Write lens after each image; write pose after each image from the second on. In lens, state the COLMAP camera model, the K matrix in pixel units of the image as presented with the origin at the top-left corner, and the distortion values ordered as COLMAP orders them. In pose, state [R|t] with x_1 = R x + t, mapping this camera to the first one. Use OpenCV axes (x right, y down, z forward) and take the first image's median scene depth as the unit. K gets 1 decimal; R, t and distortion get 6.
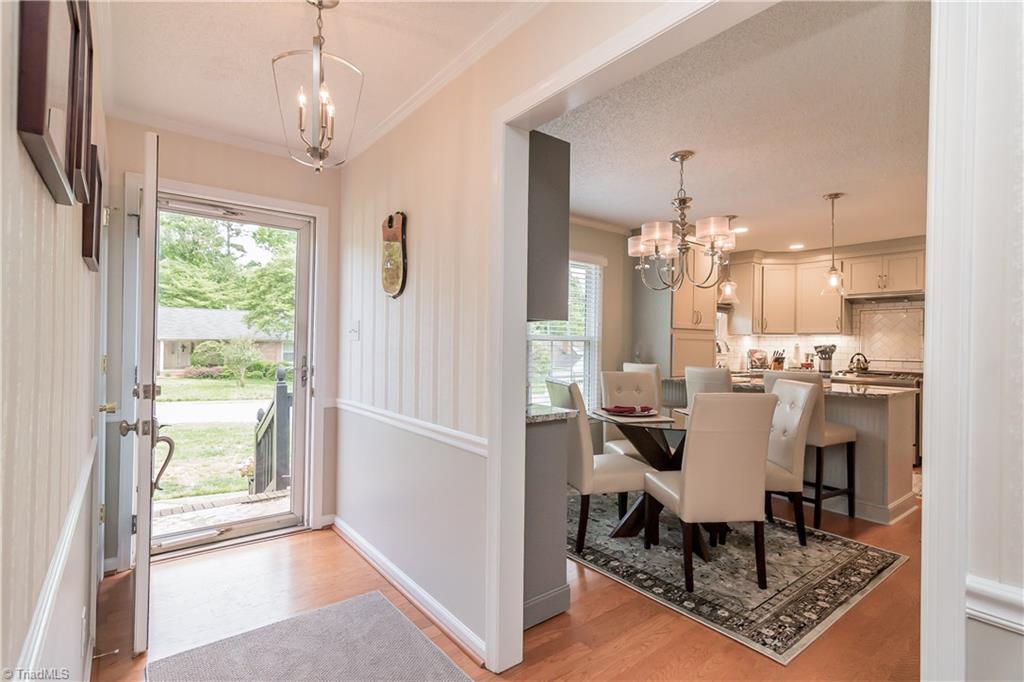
lens RADIAL K [[488.6, 0, 512.1], [0, 488.6, 340.8], [0, 0, 1]] dist [0.002428, 0.002414]
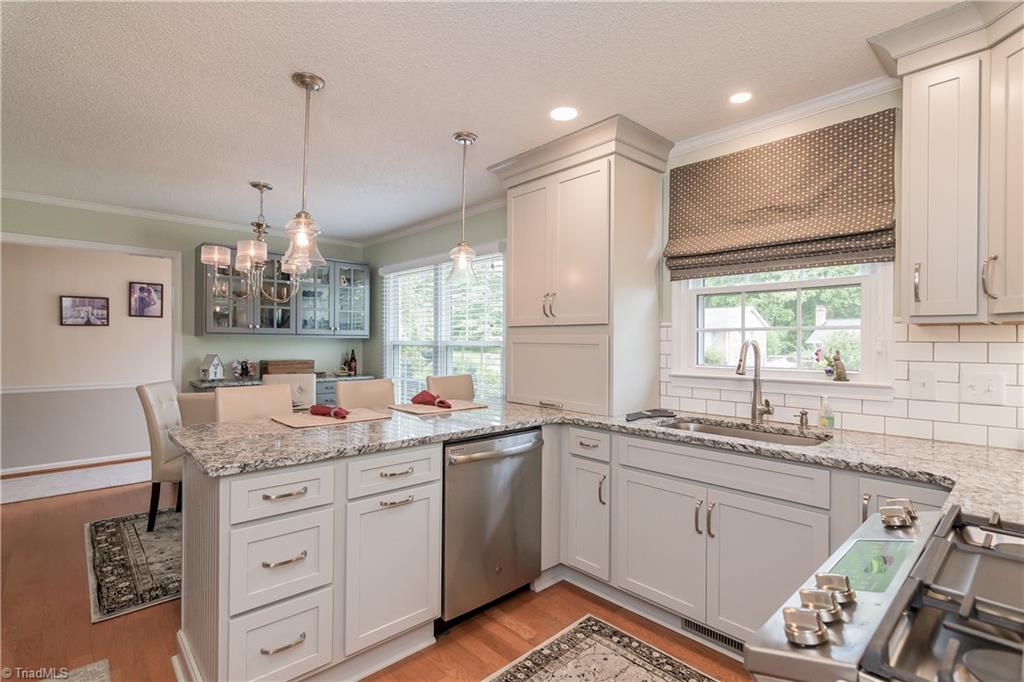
lens RADIAL K [[488.6, 0, 511.2], [0, 488.6, 343.9], [0, 0, 1]] dist [0.002428, 0.002414]
pose [[0.077350, -0.005752, -0.996987, 0.857549], [0.001583, 0.999983, -0.005647, 0.000465], [0.997003, -0.001142, 0.077358, 0.836575]]
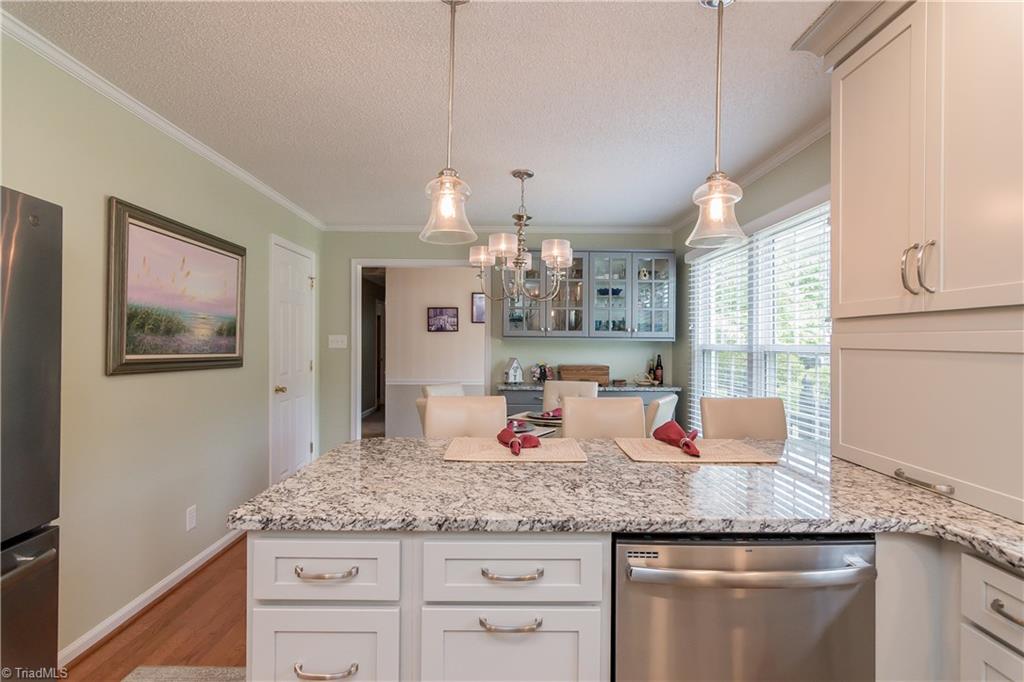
lens RADIAL K [[488.6, 0, 514.4], [0, 488.6, 342.2], [0, 0, 1]] dist [0.002428, 0.002414]
pose [[-0.608400, -0.017266, -0.793443, 0.661235], [-0.009442, 0.999850, -0.014518, -0.001590], [0.793574, -0.001341, -0.608472, 0.905202]]
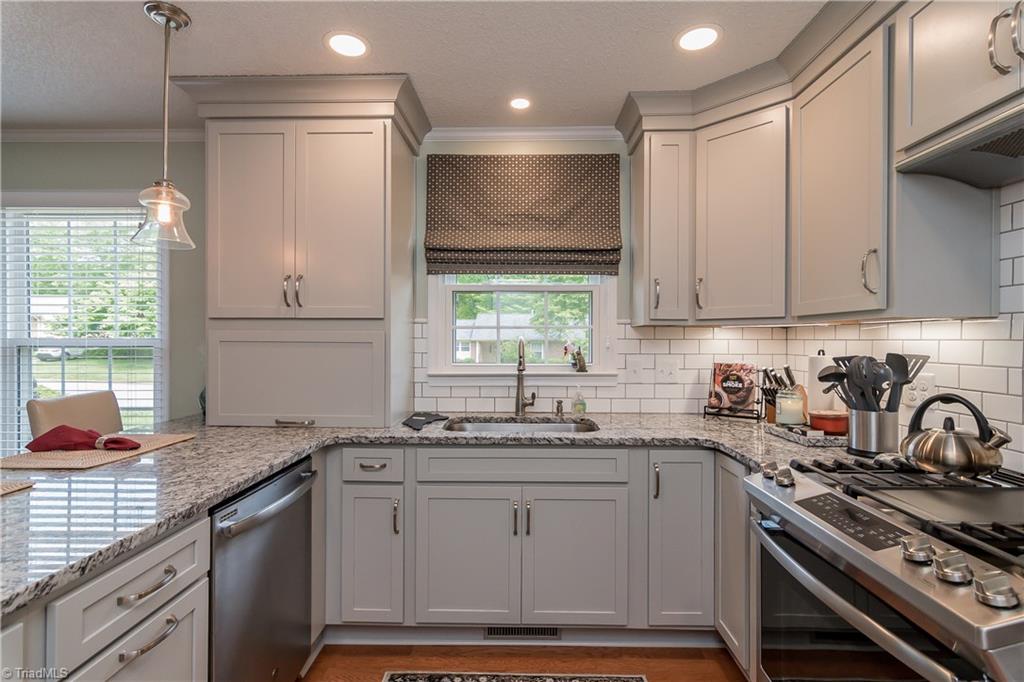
lens RADIAL K [[488.6, 0, 509.6], [0, 488.6, 343.4], [0, 0, 1]] dist [0.002428, 0.002414]
pose [[0.770770, -0.004468, -0.637098, 0.728428], [0.009860, 0.999939, 0.004915, -0.001889], [0.637037, -0.010070, 0.770767, 0.726404]]
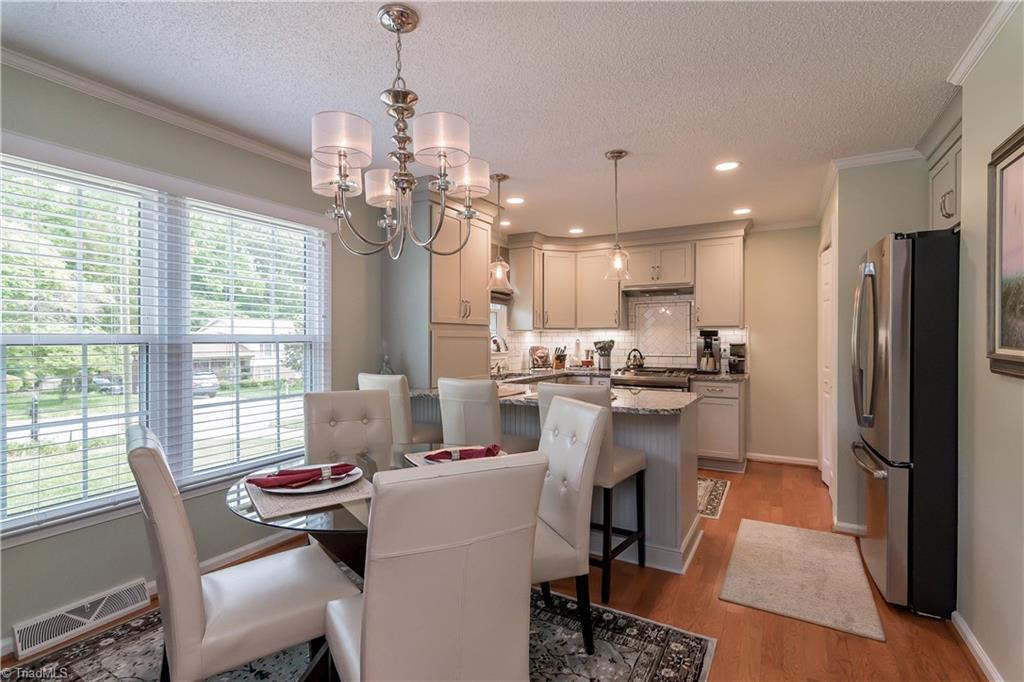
lens RADIAL K [[488.6, 0, 514.2], [0, 488.6, 340.5], [0, 0, 1]] dist [0.002428, 0.002414]
pose [[0.921186, -0.015624, 0.388810, 0.136571], [0.011671, 0.999853, 0.012528, -0.005928], [-0.388948, -0.007003, 0.921233, 0.237230]]
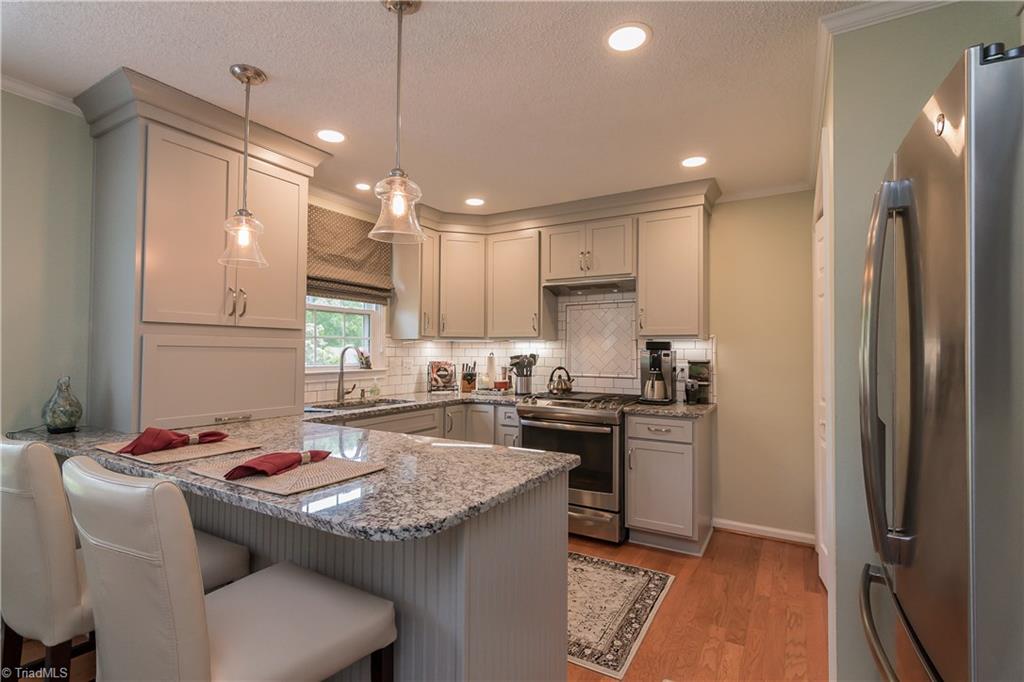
lens RADIAL K [[488.6, 0, 514.7], [0, 488.6, 340.3], [0, 0, 1]] dist [0.002428, 0.002414]
pose [[0.929079, 0.002848, 0.369870, 0.417873], [0.002777, 0.999888, -0.014674, -0.001775], [-0.369870, 0.014661, 0.928968, 0.412798]]
